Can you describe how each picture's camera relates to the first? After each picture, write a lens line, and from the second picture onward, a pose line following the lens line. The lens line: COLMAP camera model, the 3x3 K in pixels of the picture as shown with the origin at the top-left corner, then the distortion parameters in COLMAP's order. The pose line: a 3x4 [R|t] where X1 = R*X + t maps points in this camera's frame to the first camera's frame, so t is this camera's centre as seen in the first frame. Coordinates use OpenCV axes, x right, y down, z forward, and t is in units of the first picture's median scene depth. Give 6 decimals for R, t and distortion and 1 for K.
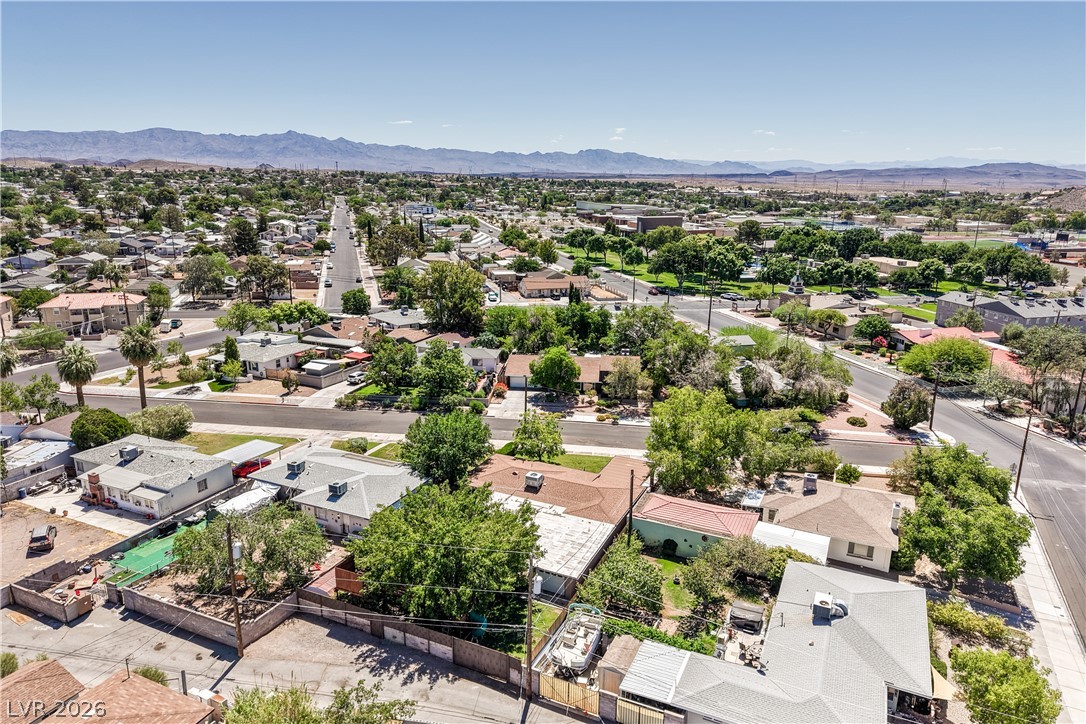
lens RADIAL K [[719.5, 0, 538.3], [0, 719.5, 365.1], [0, 0, 1]] dist [0.049839, -0.067102]
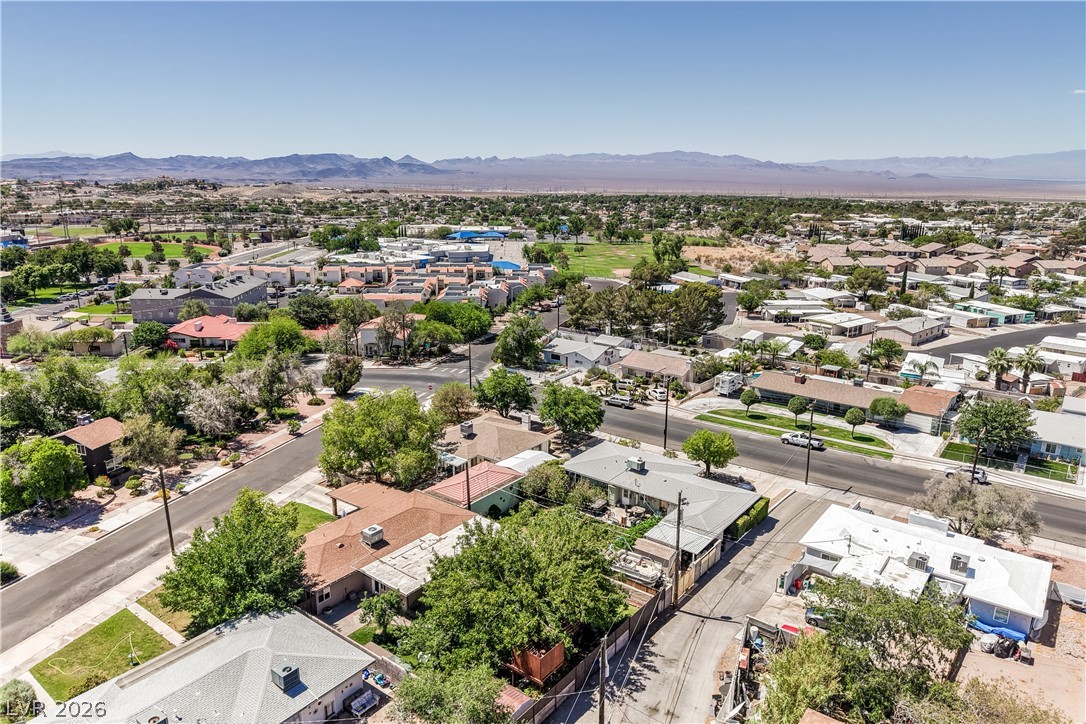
lens RADIAL K [[719.5, 0, 538.3], [0, 719.5, 365.1], [0, 0, 1]] dist [0.049839, -0.067102]
pose [[0.213390, -0.261276, 0.941382, -0.514796], [0.253071, 0.945469, 0.205045, -0.116141], [-0.943621, 0.194482, 0.267875, 0.366131]]
